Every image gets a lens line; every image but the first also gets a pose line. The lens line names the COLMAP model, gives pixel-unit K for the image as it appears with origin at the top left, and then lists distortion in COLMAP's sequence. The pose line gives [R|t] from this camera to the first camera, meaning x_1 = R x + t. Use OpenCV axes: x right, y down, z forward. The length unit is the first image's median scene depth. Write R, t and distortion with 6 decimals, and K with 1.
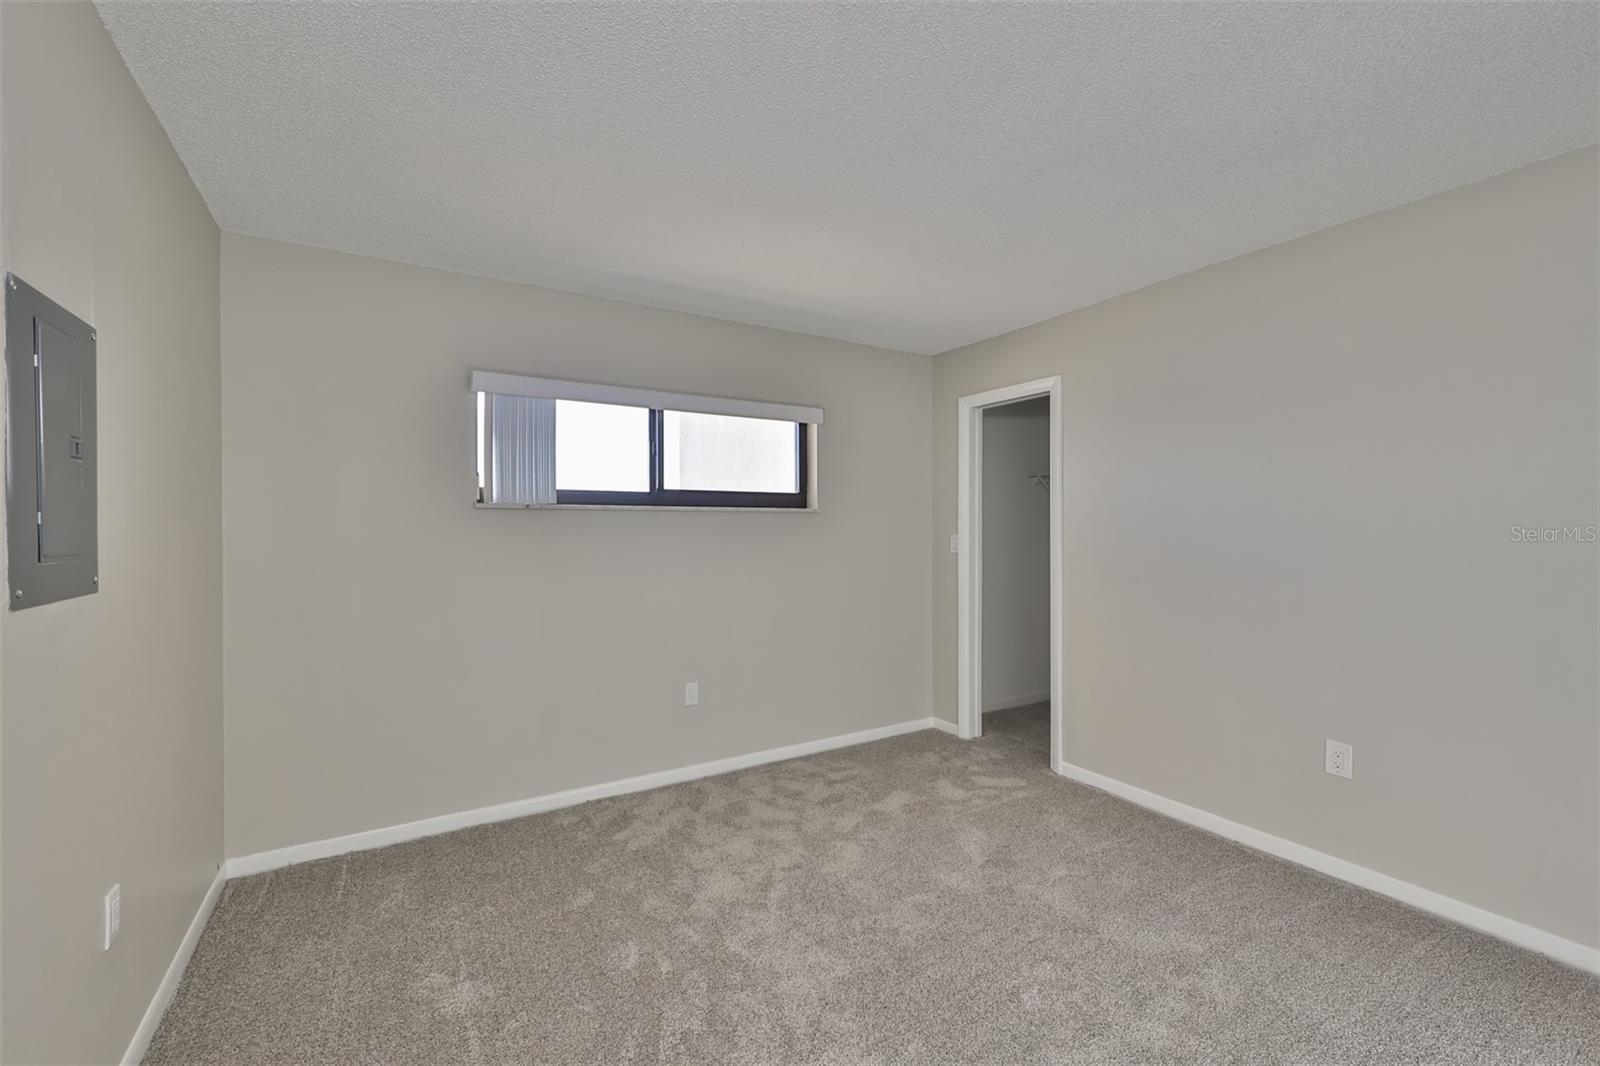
lens RADIAL K [[670.6, 0, 760.0], [0, 670.6, 532.4], [0, 0, 1]] dist [0.006972, -0.002293]
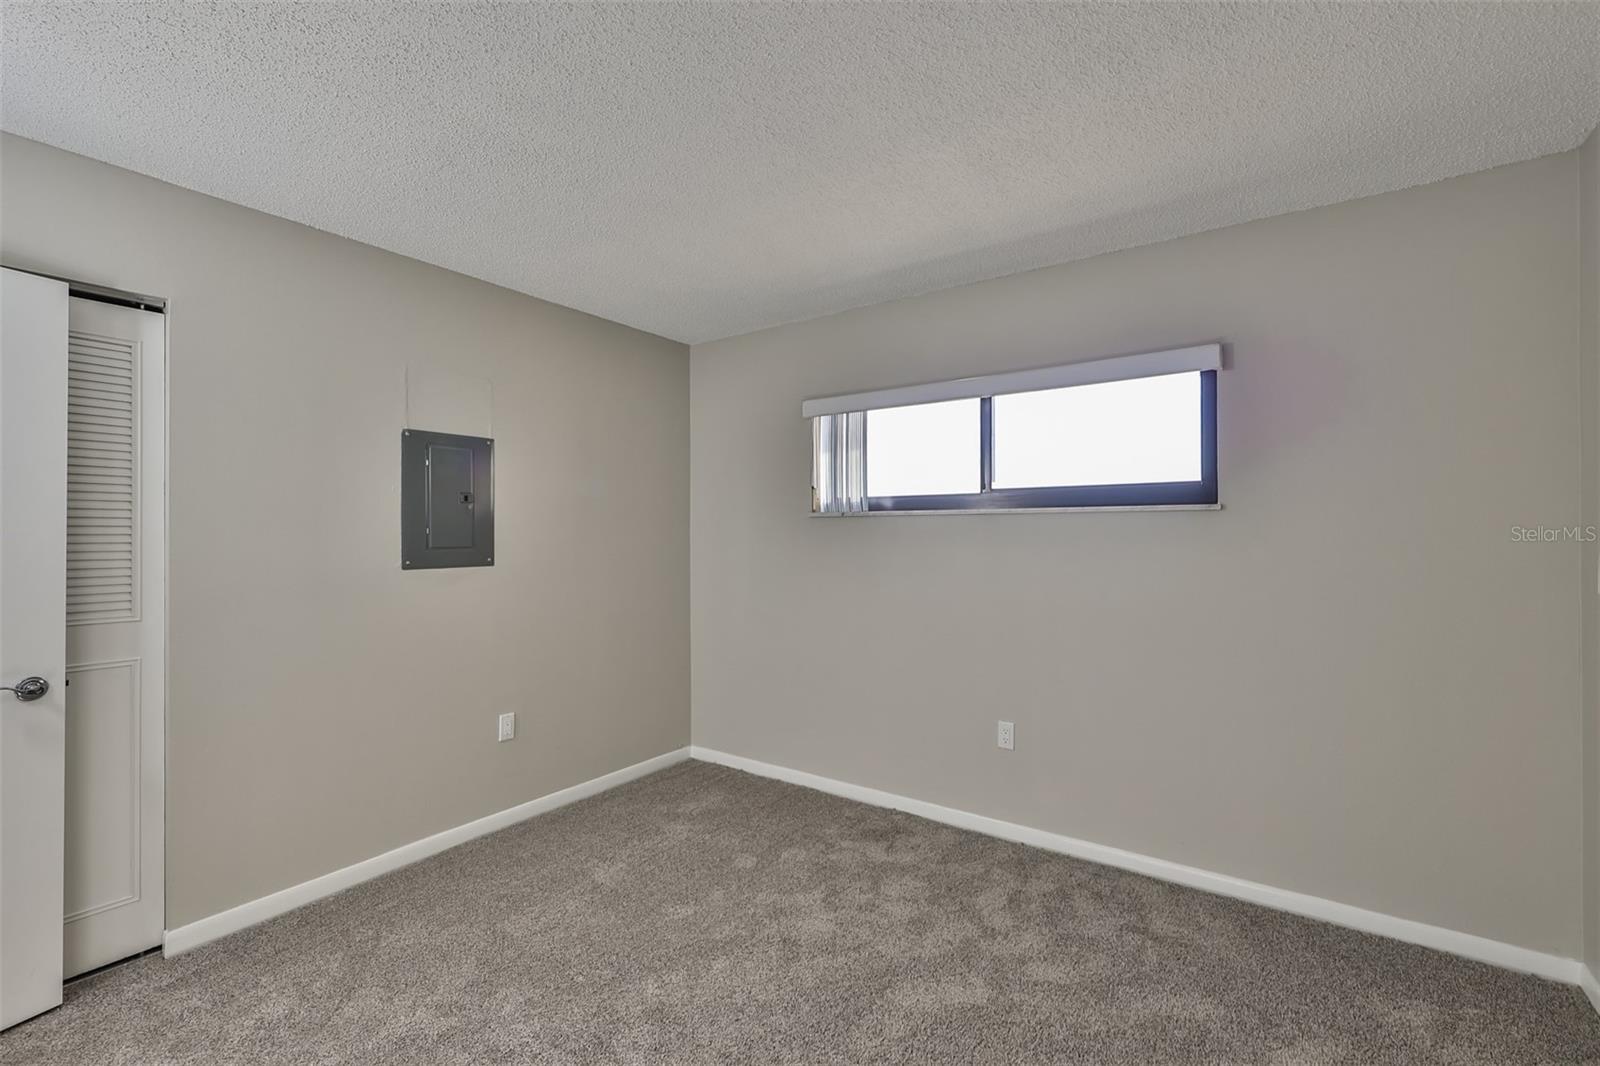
lens RADIAL K [[670.6, 0, 785.4], [0, 670.6, 528.9], [0, 0, 1]] dist [0.006972, -0.002293]
pose [[0.419288, -0.001695, -0.907852, 0.573486], [-0.005043, 0.999978, -0.004196, -0.009167], [0.907839, 0.006338, 0.419270, 0.431514]]
